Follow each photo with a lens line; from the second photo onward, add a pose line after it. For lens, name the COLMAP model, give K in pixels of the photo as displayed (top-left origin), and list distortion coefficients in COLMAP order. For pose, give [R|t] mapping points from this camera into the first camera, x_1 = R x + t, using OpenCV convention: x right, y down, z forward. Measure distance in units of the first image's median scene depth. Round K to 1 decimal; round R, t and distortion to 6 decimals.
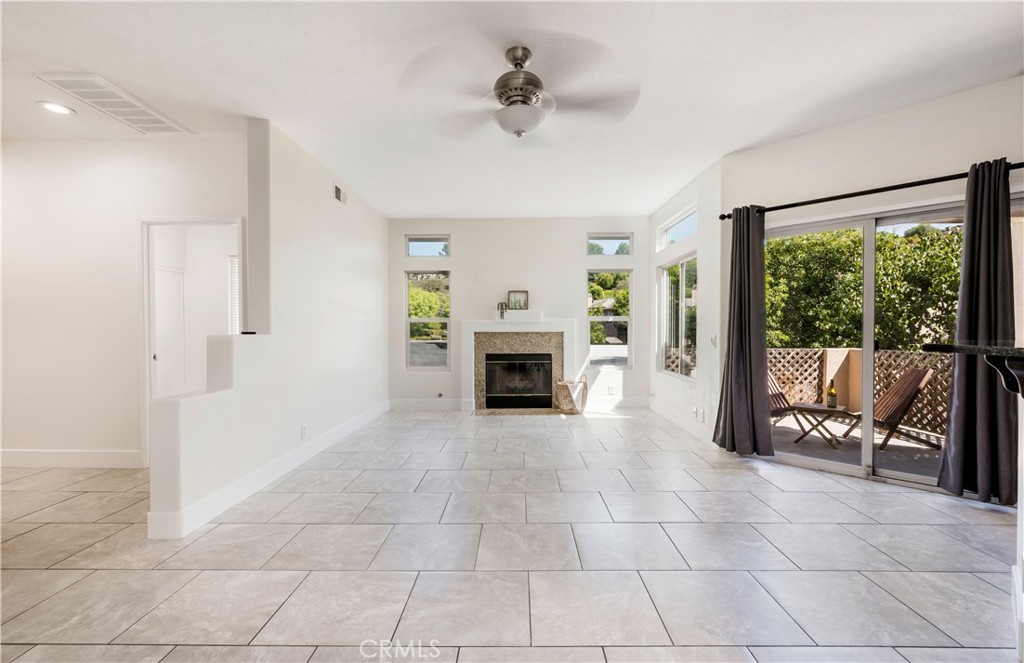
lens RADIAL K [[457.5, 0, 513.8], [0, 457.5, 328.9], [0, 0, 1]] dist [-0.004788, -0.000822]
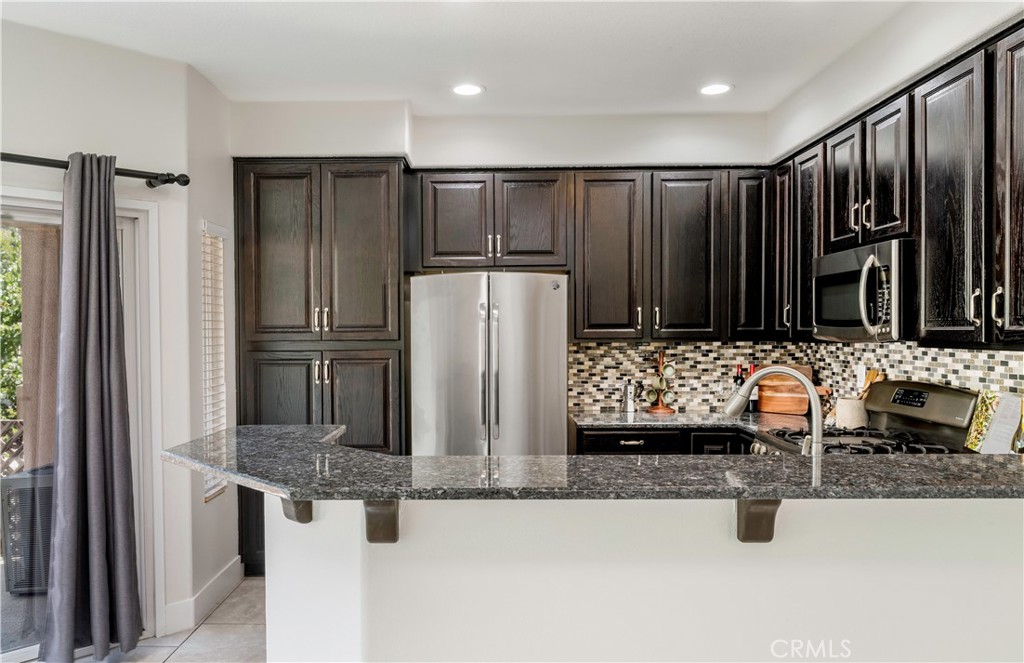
lens RADIAL K [[726.1, 0, 472.8], [0, 726.1, 349.6], [0, 0, 1]] dist [-0.004941, 0.001412]
pose [[0.013260, -0.028327, 0.999511, -0.024872], [0.007357, 0.999574, 0.028232, -0.073190], [-0.999885, 0.006979, 0.013463, 0.295885]]
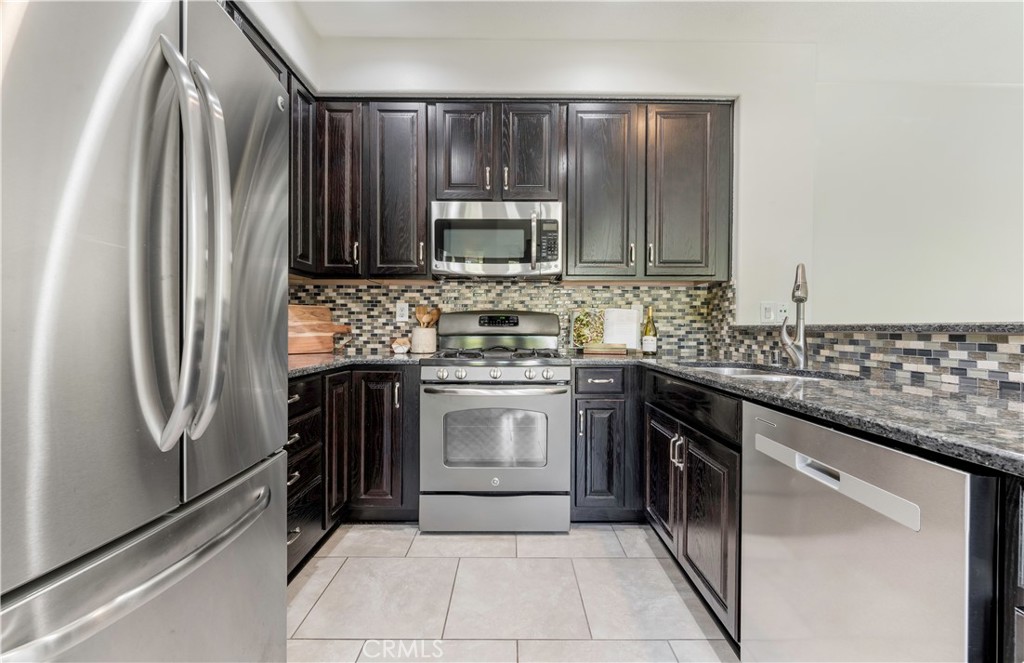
lens RADIAL K [[435.7, 0, 513.7], [0, 435.7, 333.7], [0, 0, 1]] dist [0.003083, 0.000540]
pose [[-0.999814, -0.004785, -0.018662, 0.765135], [-0.005066, 0.999874, 0.015051, 0.015011], [0.018588, 0.015143, -0.999713, 0.497069]]
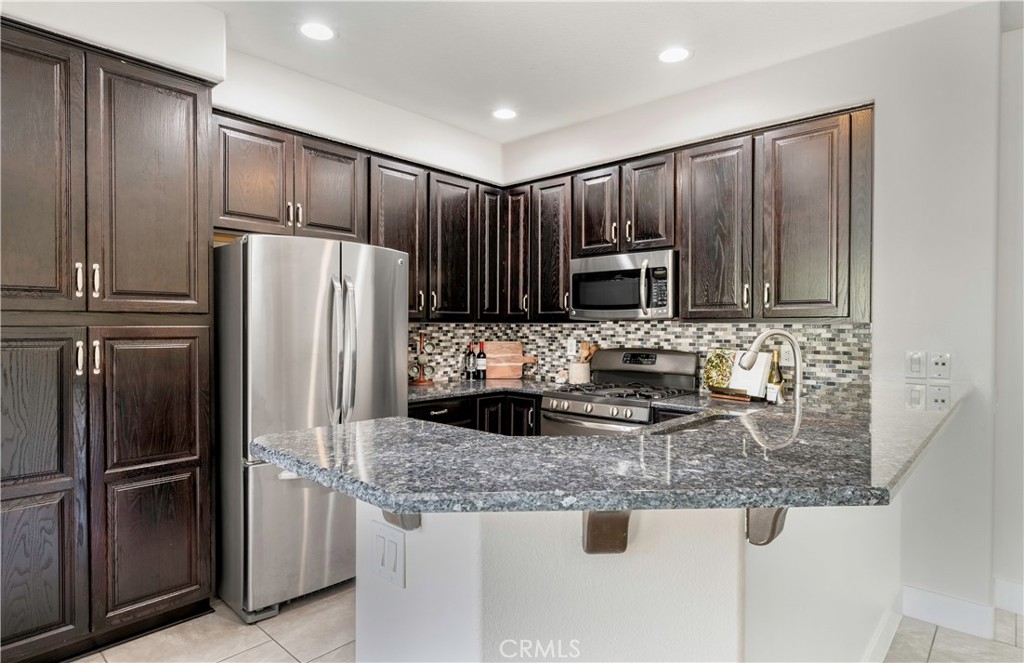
lens RADIAL K [[551.0, 0, 514.5], [0, 551.0, 332.2], [0, 0, 1]] dist [-0.008876, -0.000464]
pose [[-0.747489, -0.011377, 0.664177, 0.332242], [-0.004890, 0.999920, 0.011625, -0.047065], [-0.664256, 0.005442, -0.747485, 0.631925]]
